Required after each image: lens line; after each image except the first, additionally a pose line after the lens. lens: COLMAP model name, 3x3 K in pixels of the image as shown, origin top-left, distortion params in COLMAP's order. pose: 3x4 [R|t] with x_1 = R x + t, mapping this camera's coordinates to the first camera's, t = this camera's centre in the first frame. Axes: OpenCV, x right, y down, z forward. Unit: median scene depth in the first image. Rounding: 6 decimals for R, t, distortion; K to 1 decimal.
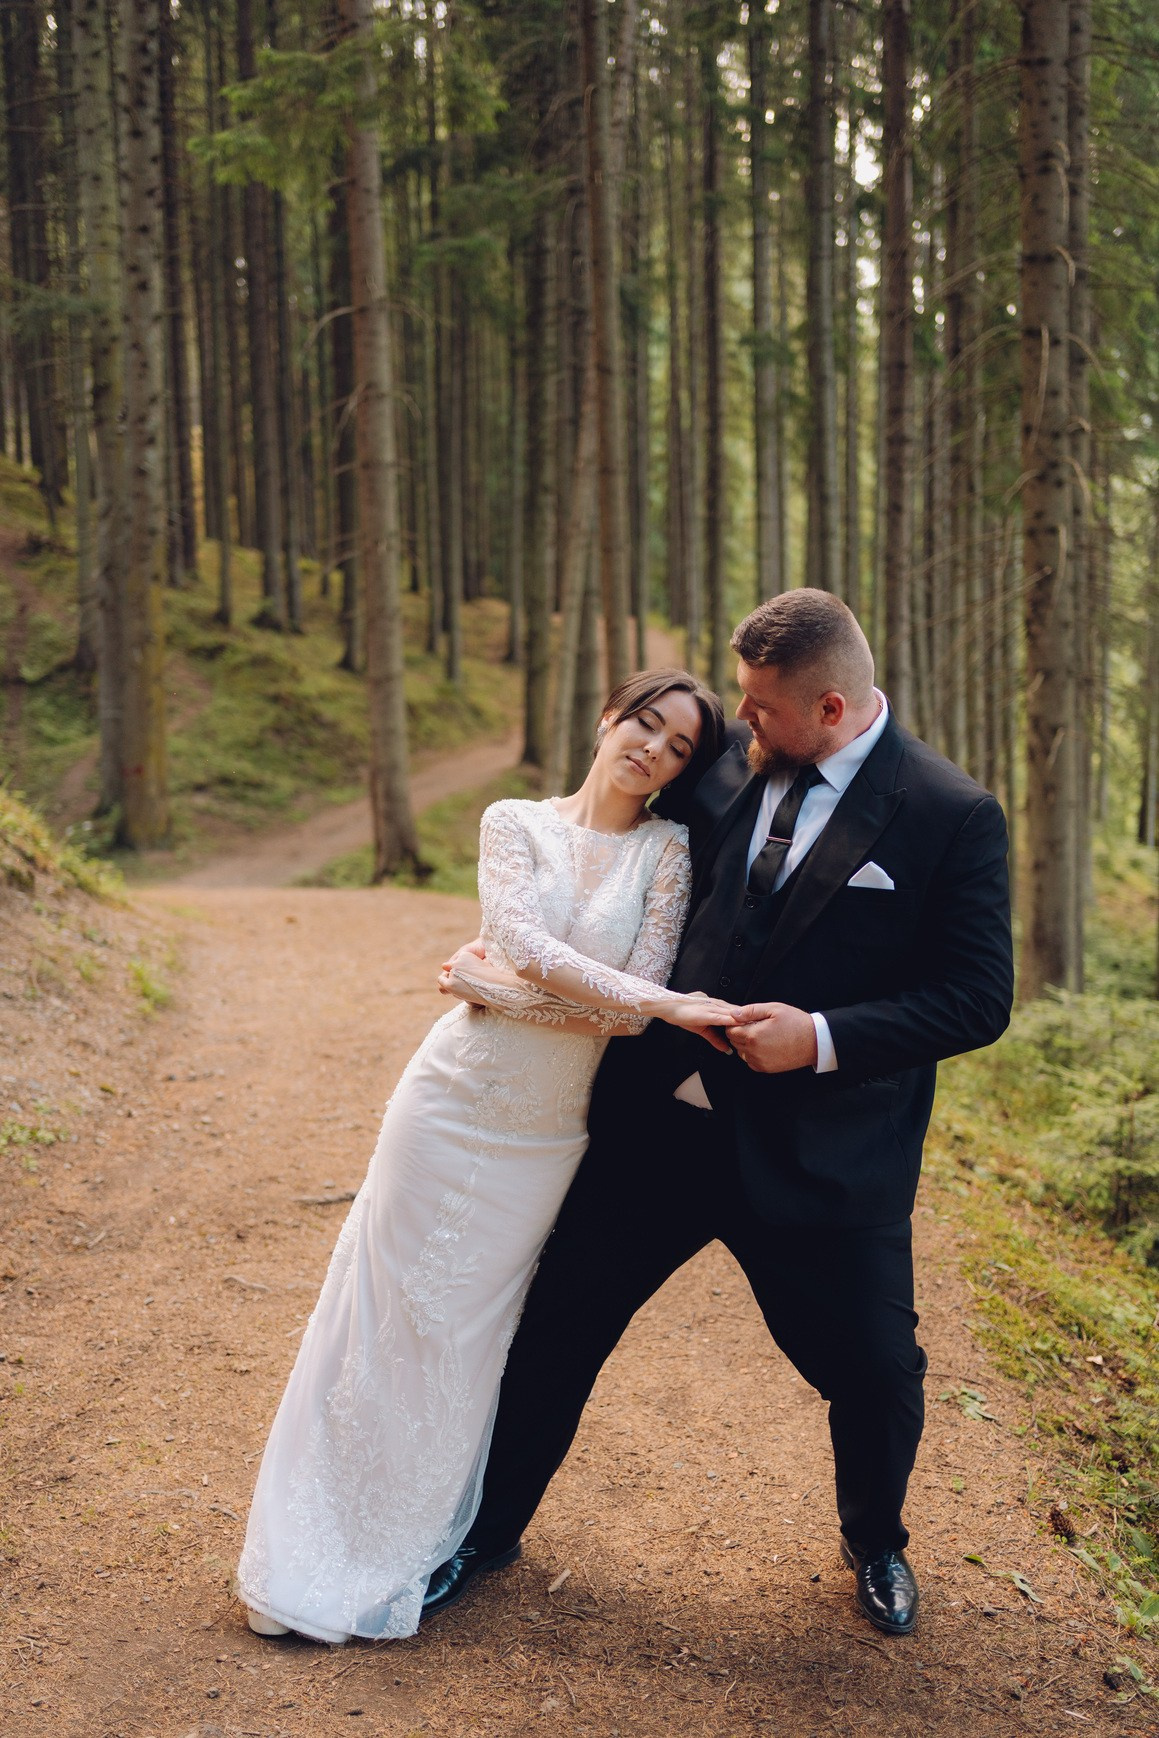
lens RADIAL K [[1746.2, 0, 577.4], [0, 1746.2, 867.1], [0, 0, 1]] dist [0.009121, 0.000000]
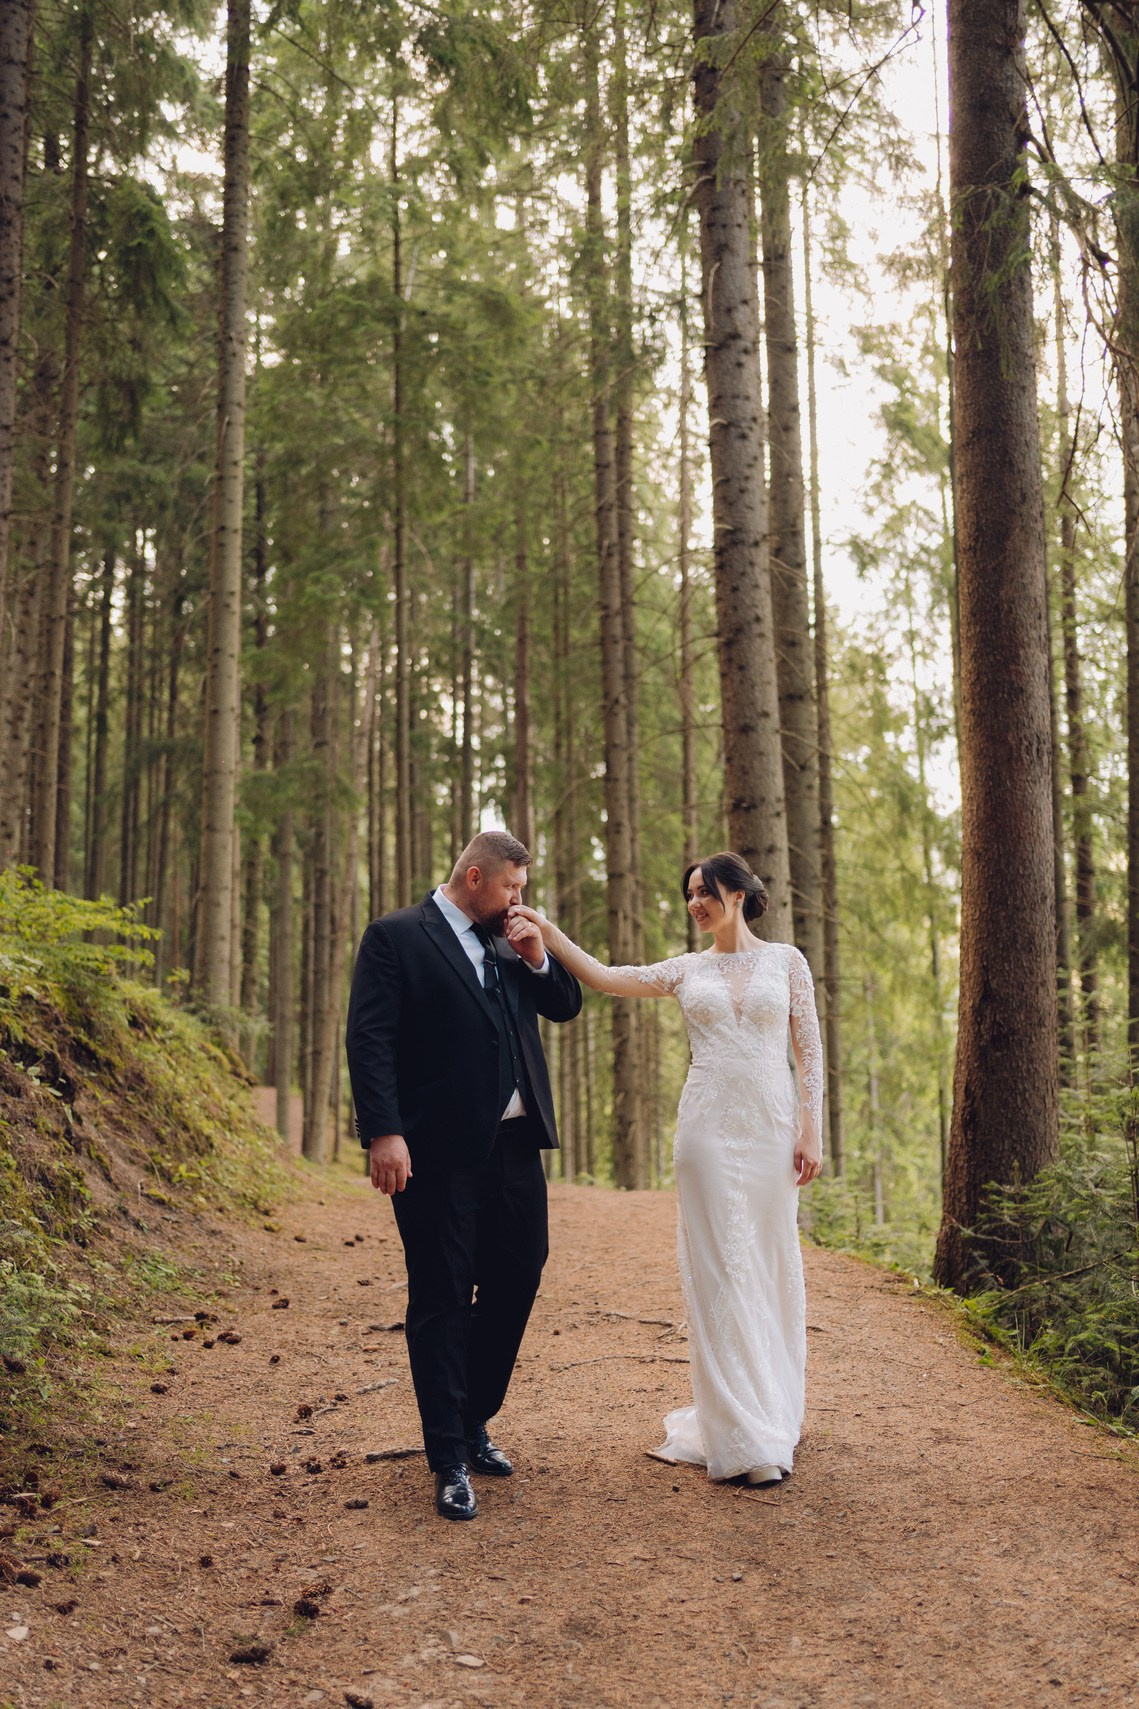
lens RADIAL K [[1717.0, 0, 561.0], [0, 1717.0, 856.8], [0, 0, 1]] dist [0.009121, 0.000000]
pose [[0.972668, 0.050050, 0.226741, -0.216798], [0.016463, 0.959171, -0.282346, 0.159002], [-0.231614, 0.278362, 0.932132, -0.726672]]
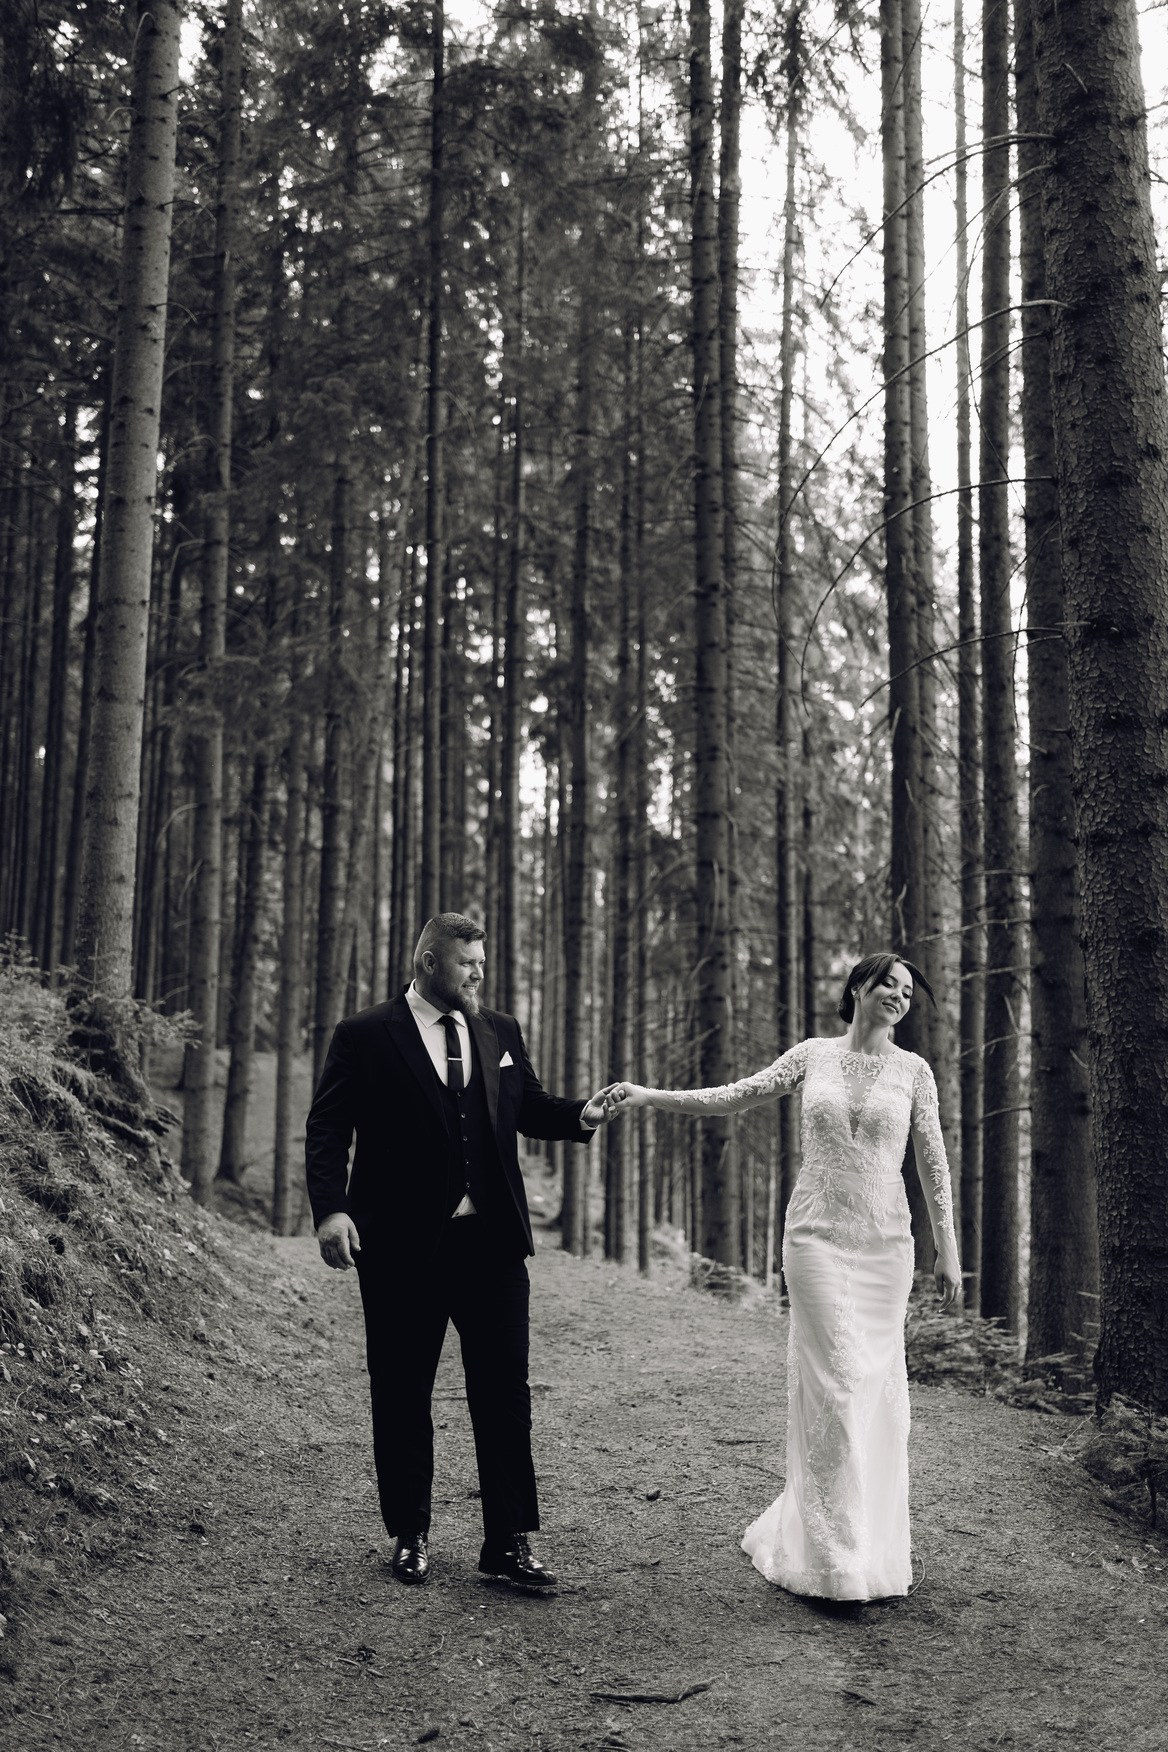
lens RADIAL K [[1760.2, 0, 591.5], [0, 1760.2, 871.9], [0, 0, 1]] dist [0.009121, 0.000000]
pose [[0.971787, 0.064675, 0.226822, -0.158590], [-0.005598, 0.967724, -0.251952, 0.067474], [-0.235796, 0.243574, 0.940783, -0.340474]]
